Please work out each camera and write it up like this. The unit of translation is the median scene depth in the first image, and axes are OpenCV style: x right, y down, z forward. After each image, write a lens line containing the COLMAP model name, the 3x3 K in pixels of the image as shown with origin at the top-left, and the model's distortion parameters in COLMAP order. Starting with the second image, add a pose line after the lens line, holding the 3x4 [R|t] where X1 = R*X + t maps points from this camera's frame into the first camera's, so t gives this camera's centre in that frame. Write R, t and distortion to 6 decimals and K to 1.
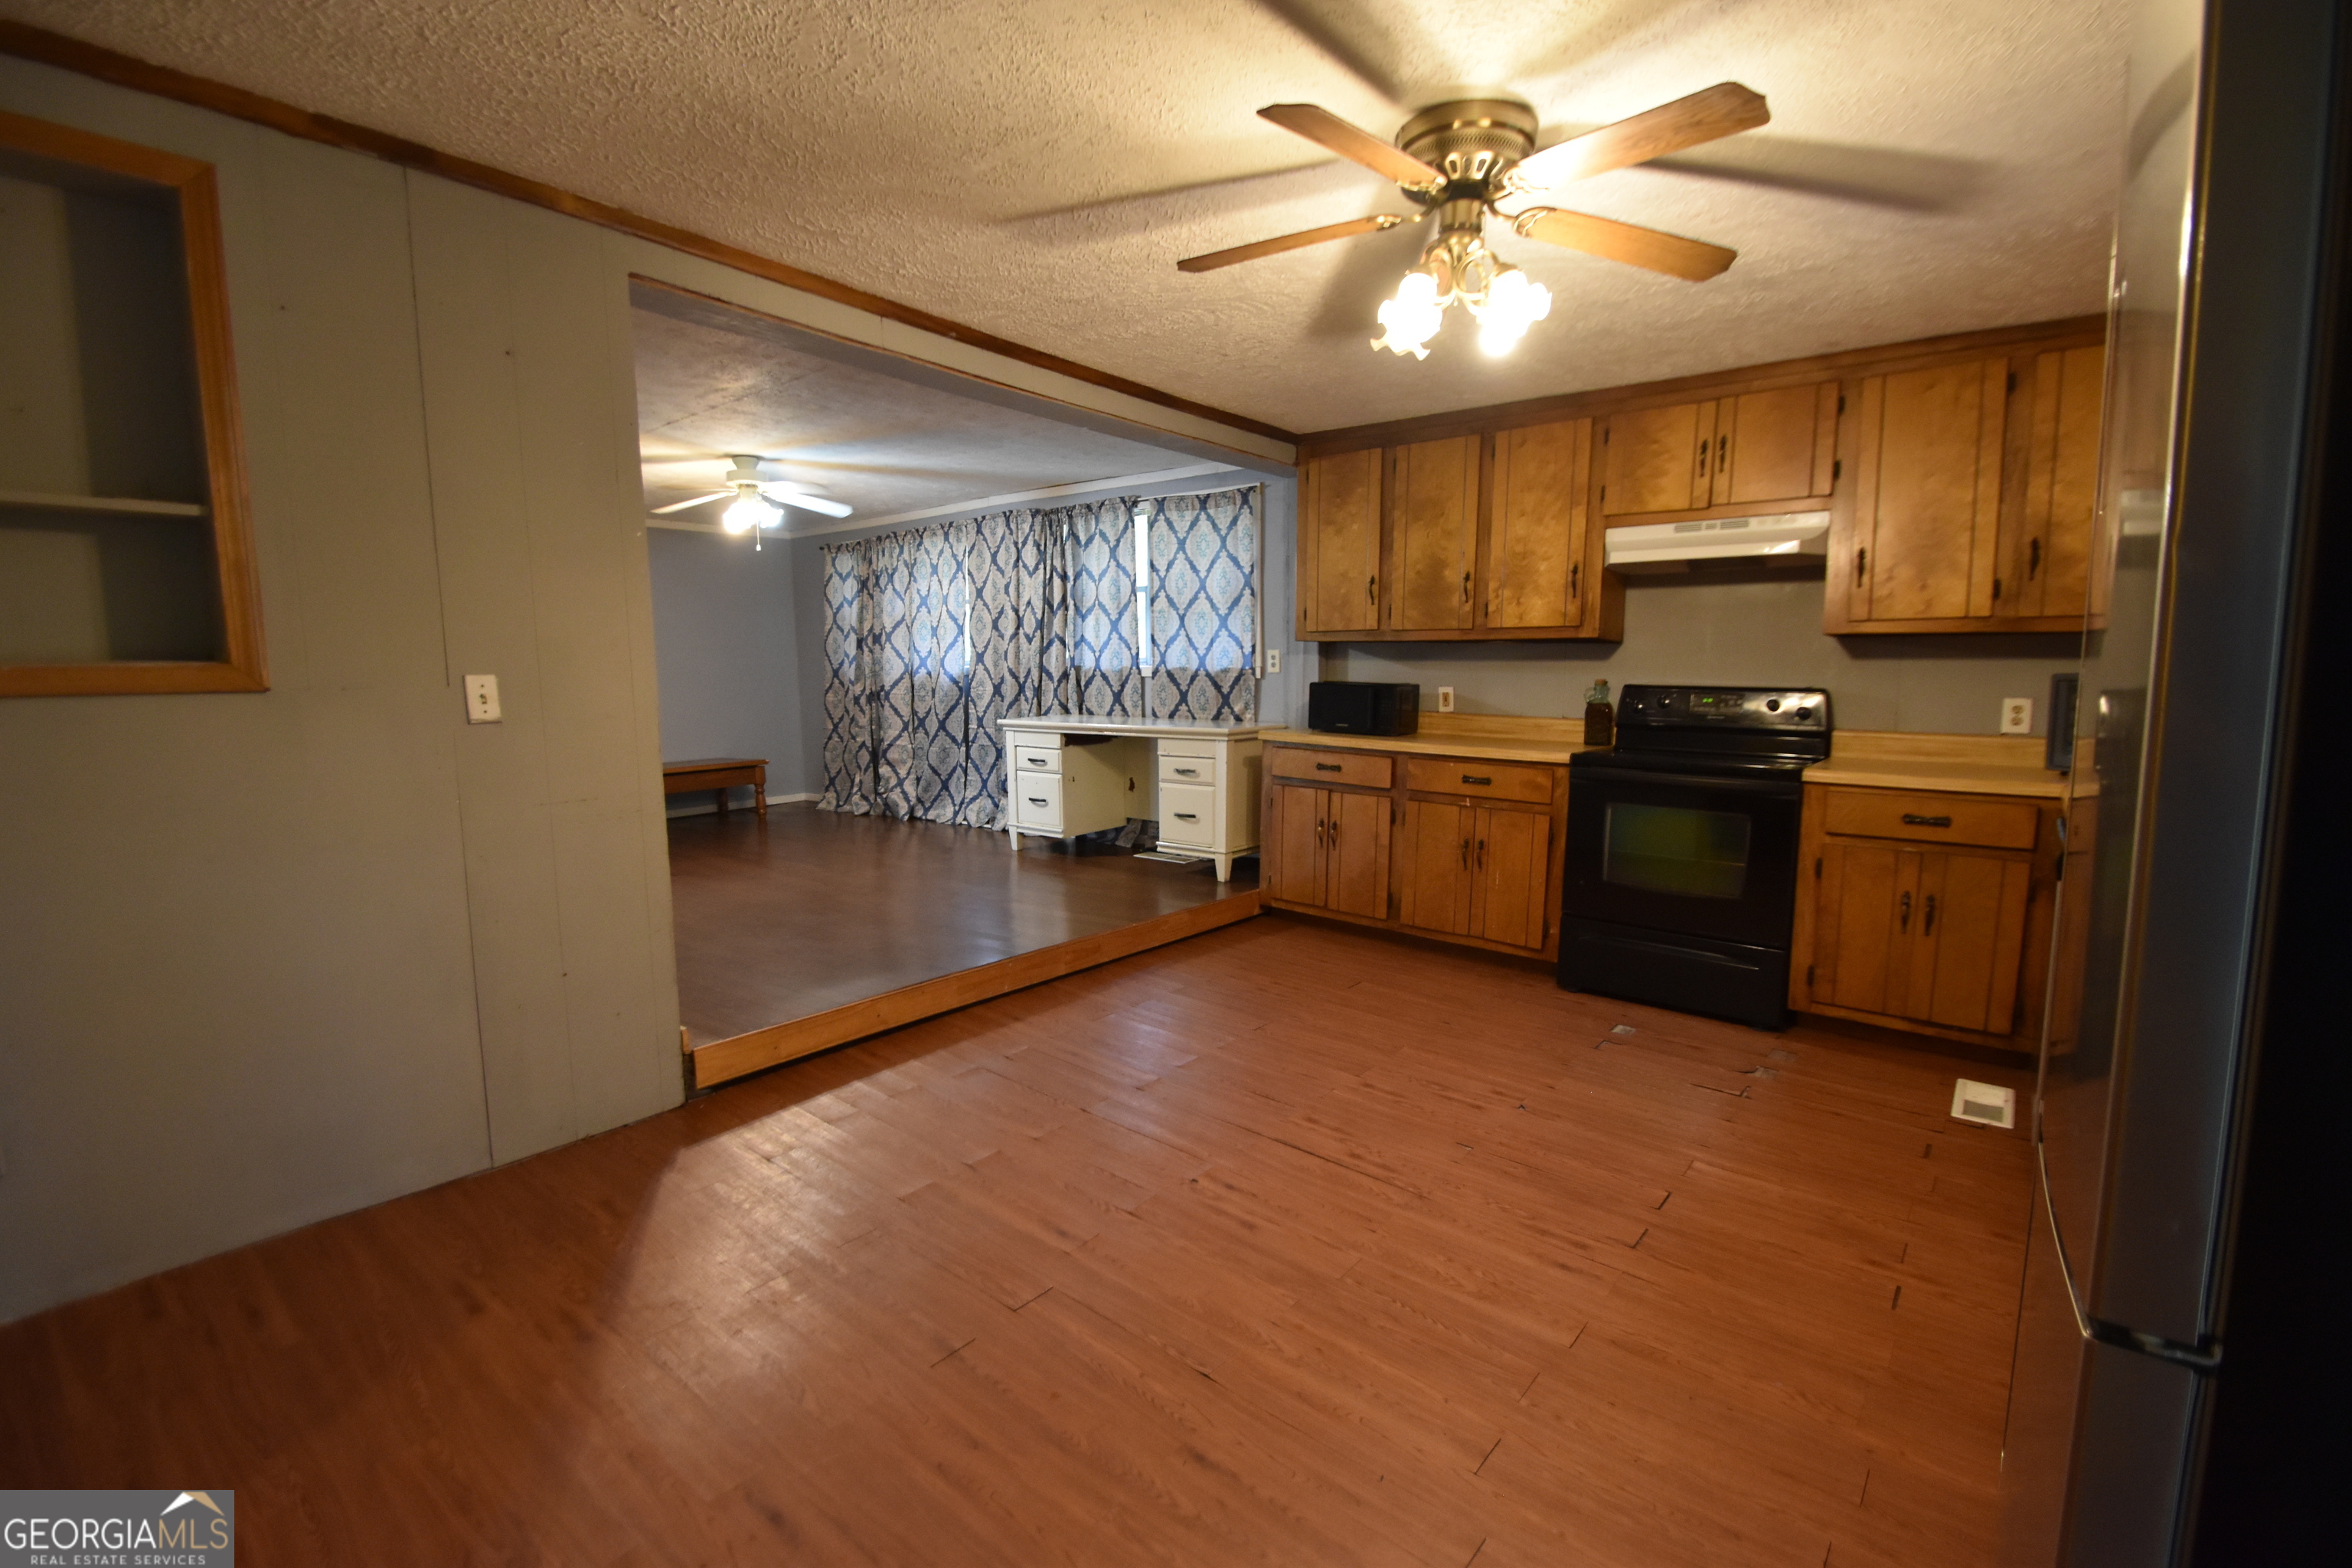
lens RADIAL K [[1032.7, 0, 1180.4], [0, 1032.7, 781.4], [0, 0, 1]] dist [0.015882, -0.018351]
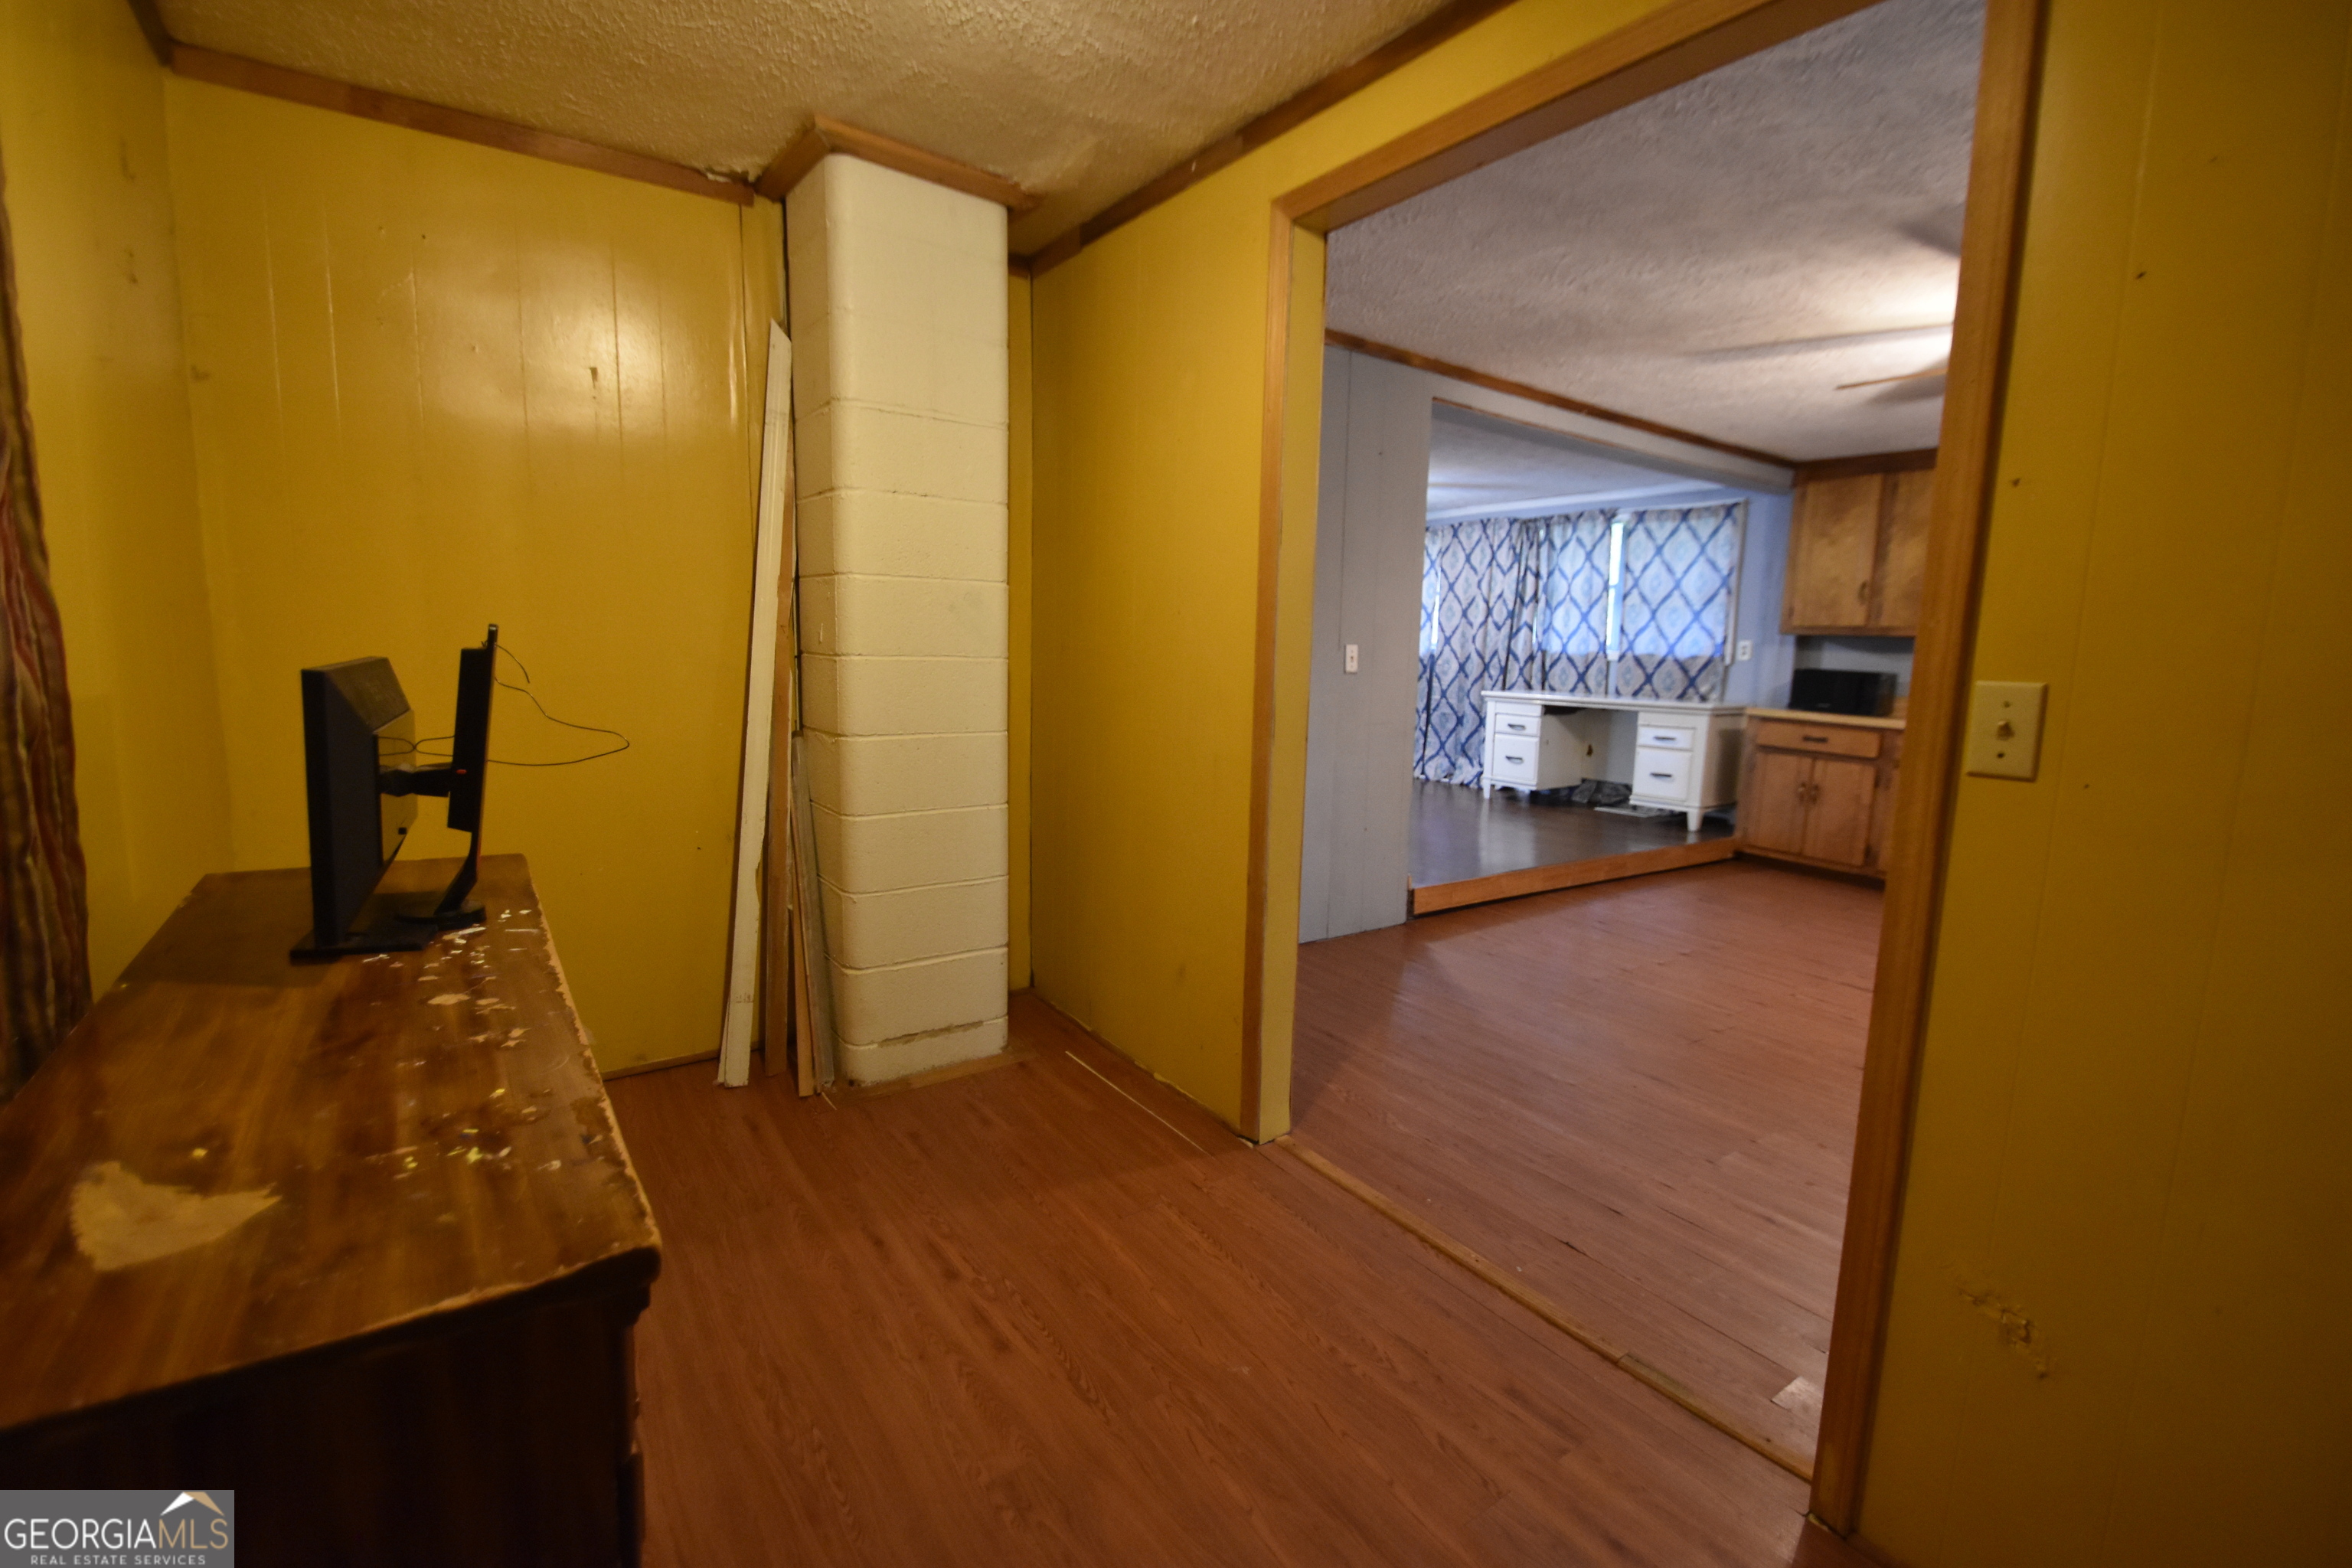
lens RADIAL K [[1027.9, 0, 1176.0], [0, 1027.9, 784.0], [0, 0, 1]] dist [0.000537, 0.000073]
pose [[0.961797, 0.063689, -0.266253, -0.210914], [-0.058502, 0.997912, 0.027375, 0.041467], [0.267441, -0.010753, 0.963514, -0.304664]]
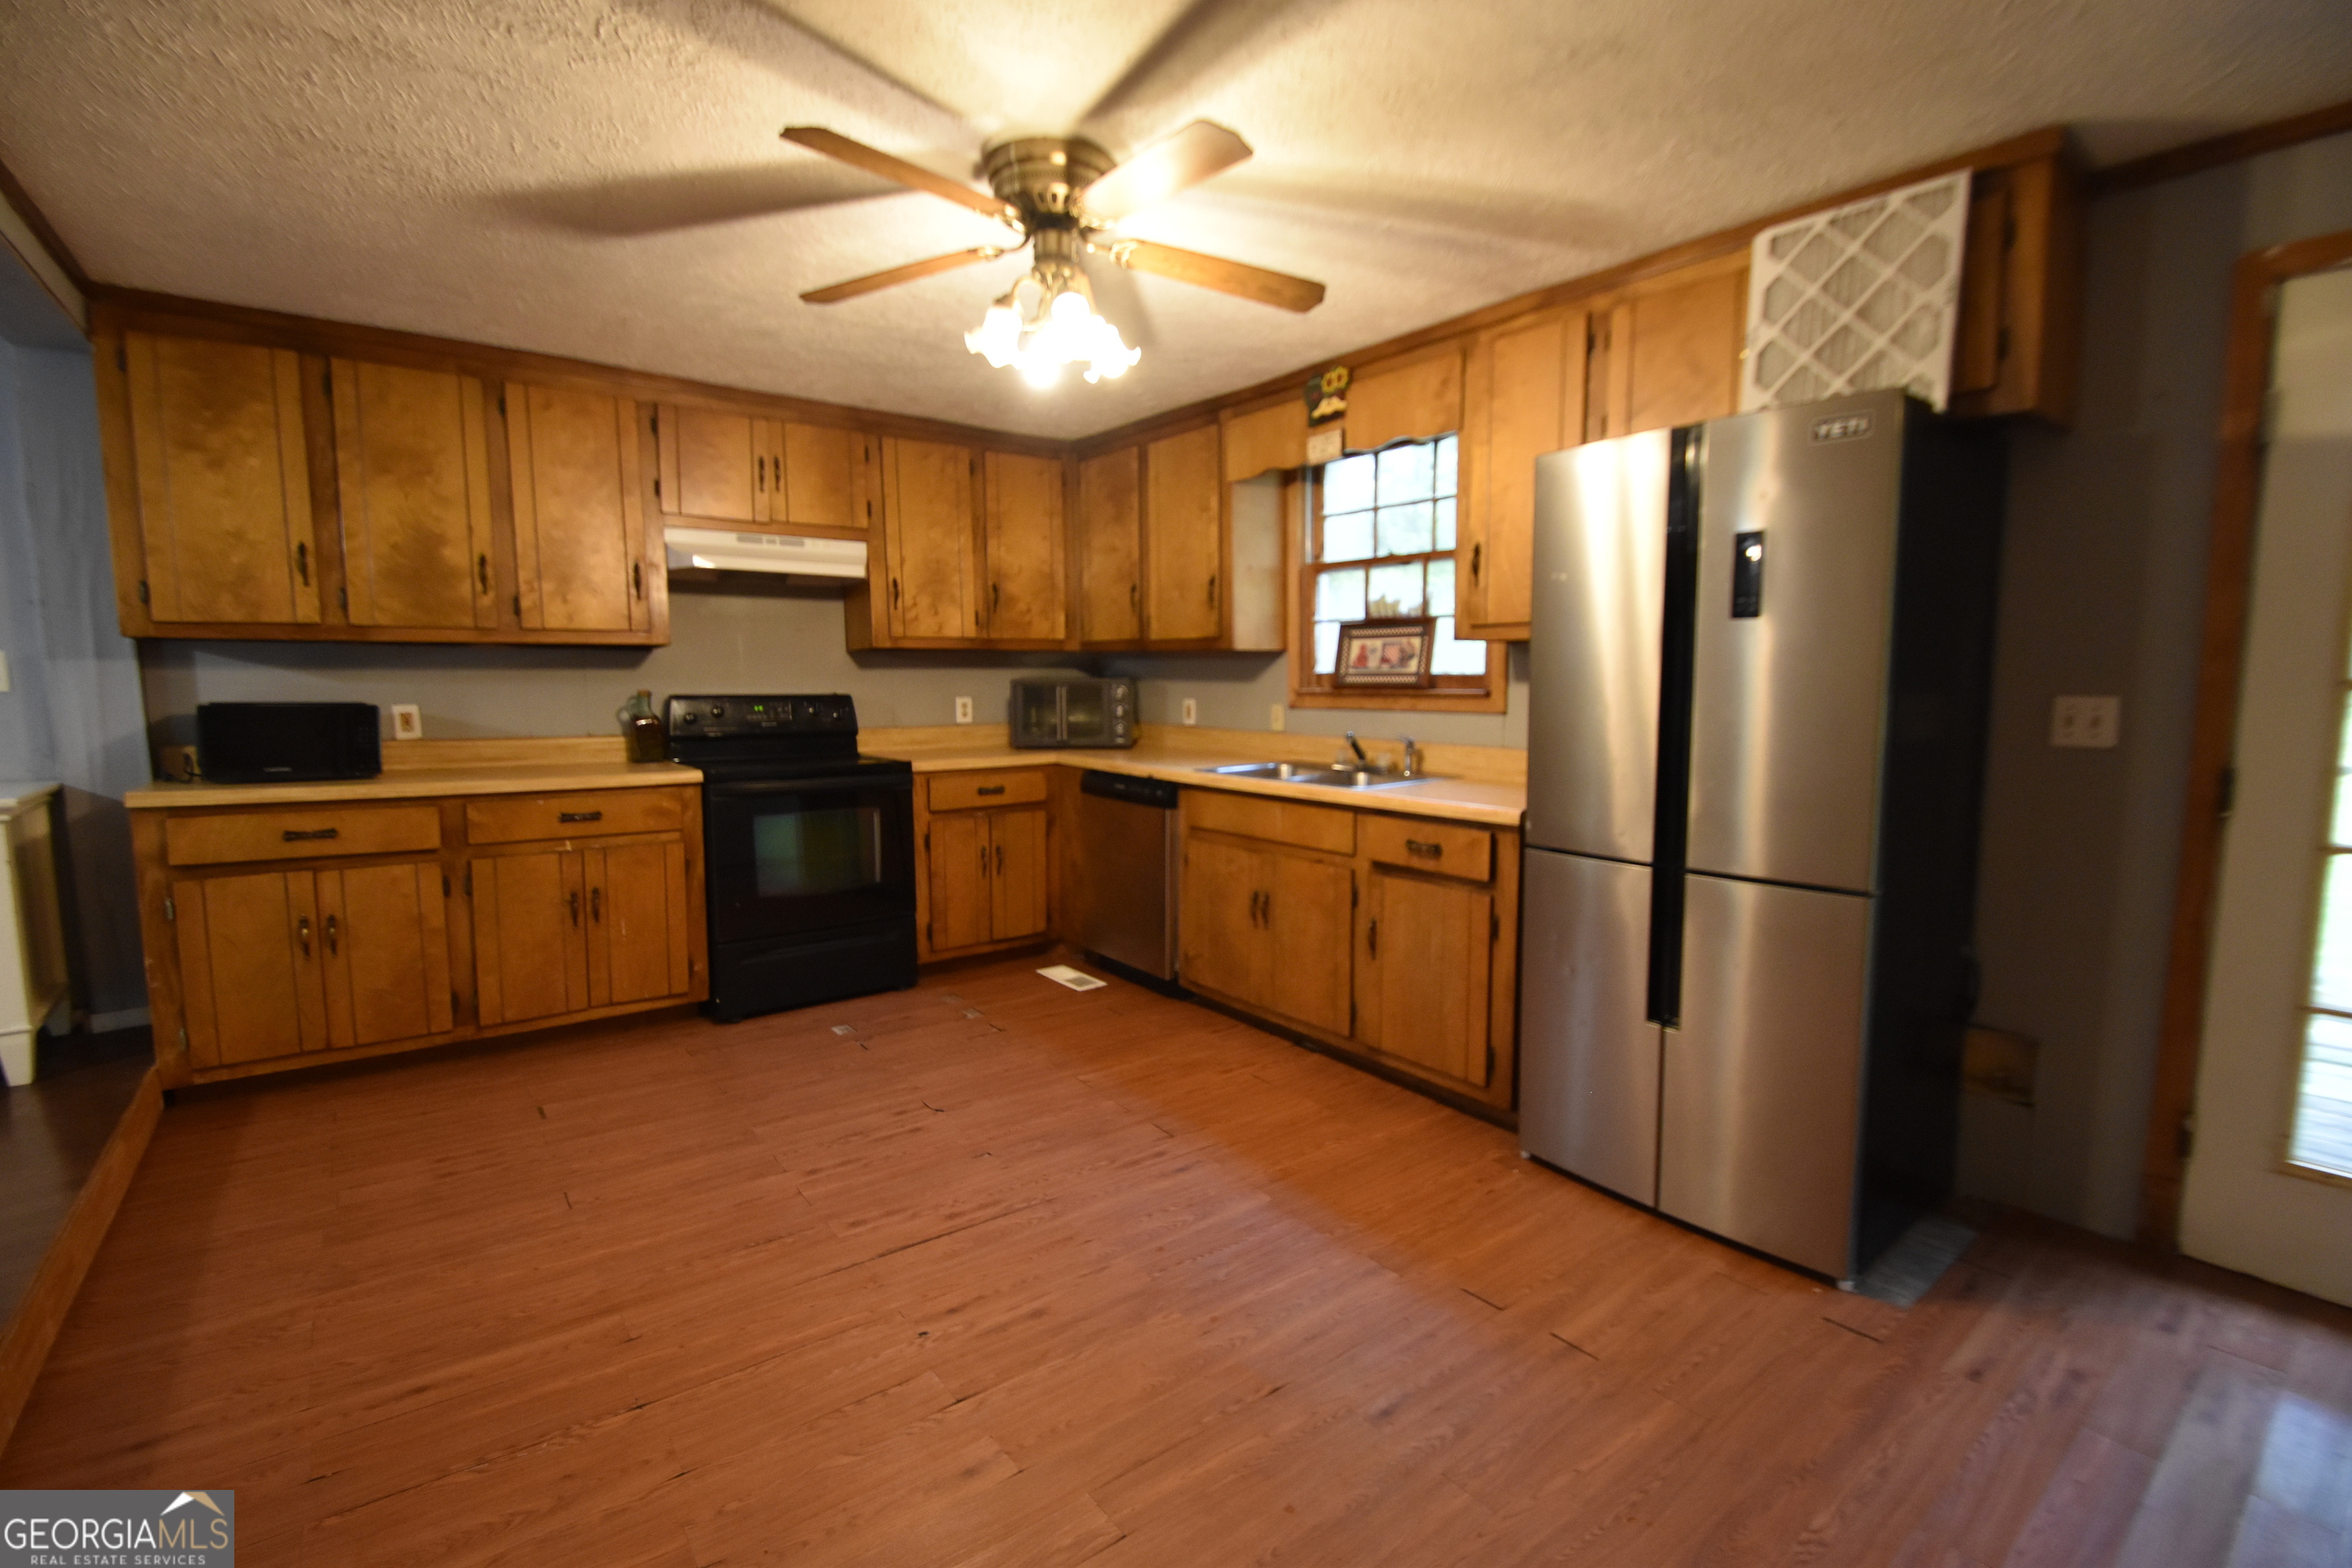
lens RADIAL K [[1032.7, 0, 1180.4], [0, 1032.7, 781.4], [0, 0, 1]] dist [0.015882, -0.018351]
pose [[0.223317, -0.105960, 0.968970, -0.298608], [0.110093, 0.990455, 0.082937, -0.033569], [-0.968509, 0.088155, 0.232851, 0.265635]]
